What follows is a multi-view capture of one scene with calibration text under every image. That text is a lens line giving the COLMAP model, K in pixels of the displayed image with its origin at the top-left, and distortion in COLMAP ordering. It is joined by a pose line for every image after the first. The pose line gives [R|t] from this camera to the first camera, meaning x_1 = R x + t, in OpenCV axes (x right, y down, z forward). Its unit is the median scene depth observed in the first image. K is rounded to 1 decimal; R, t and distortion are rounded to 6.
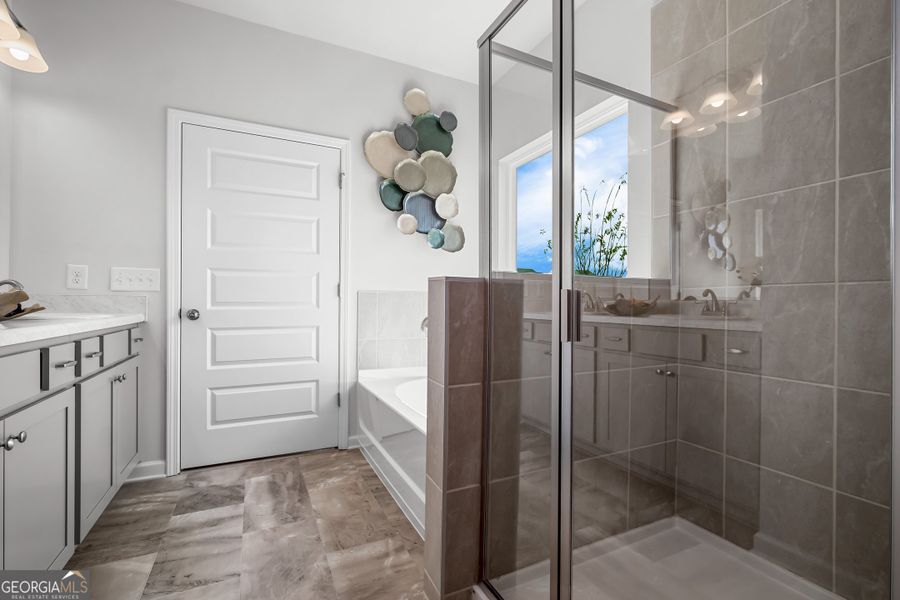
lens RADIAL K [[414.6, 0, 453.1], [0, 414.6, 302.1], [0, 0, 1]] dist [-0.002499, -0.000174]
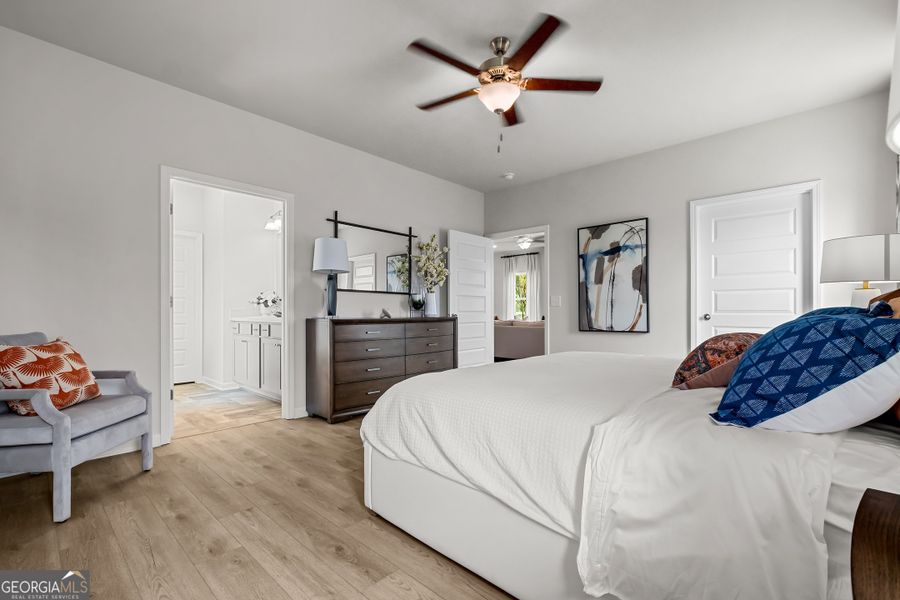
lens RADIAL K [[399.9, 0, 446.4], [0, 399.9, 311.2], [0, 0, 1]] dist [0.001089, 0.000182]
pose [[-0.934947, -0.001066, -0.354786, -1.234260], [-0.001569, 0.999998, 0.001129, -0.014126], [0.354784, 0.001612, -0.934947, 4.713978]]
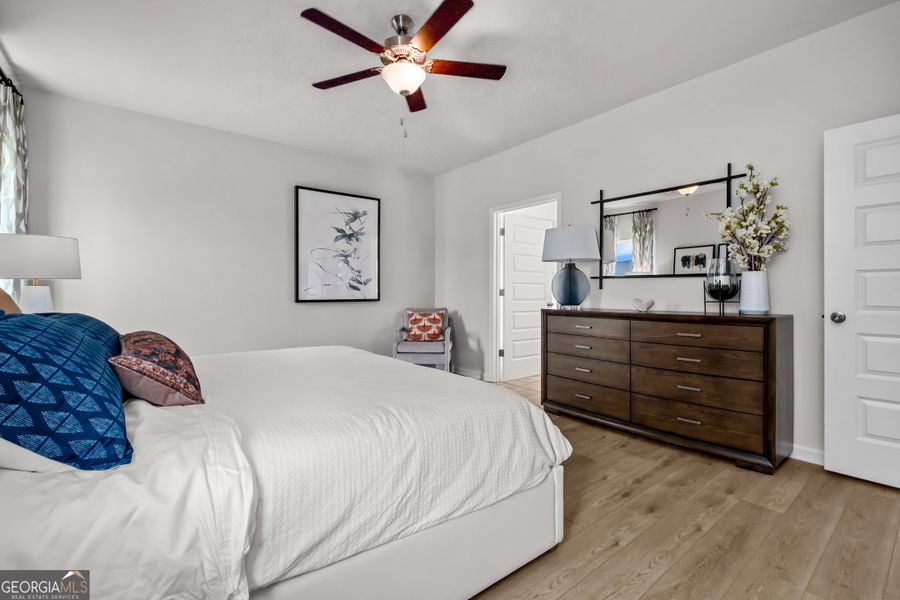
lens RADIAL K [[397.1, 0, 449.7], [0, 397.1, 292.5], [0, 0, 1]] dist [-0.002189, -0.000178]
pose [[-0.216445, -0.004078, 0.976286, -3.846456], [0.002355, 0.999986, 0.004699, -0.080023], [-0.976292, 0.003316, -0.216432, 3.249308]]
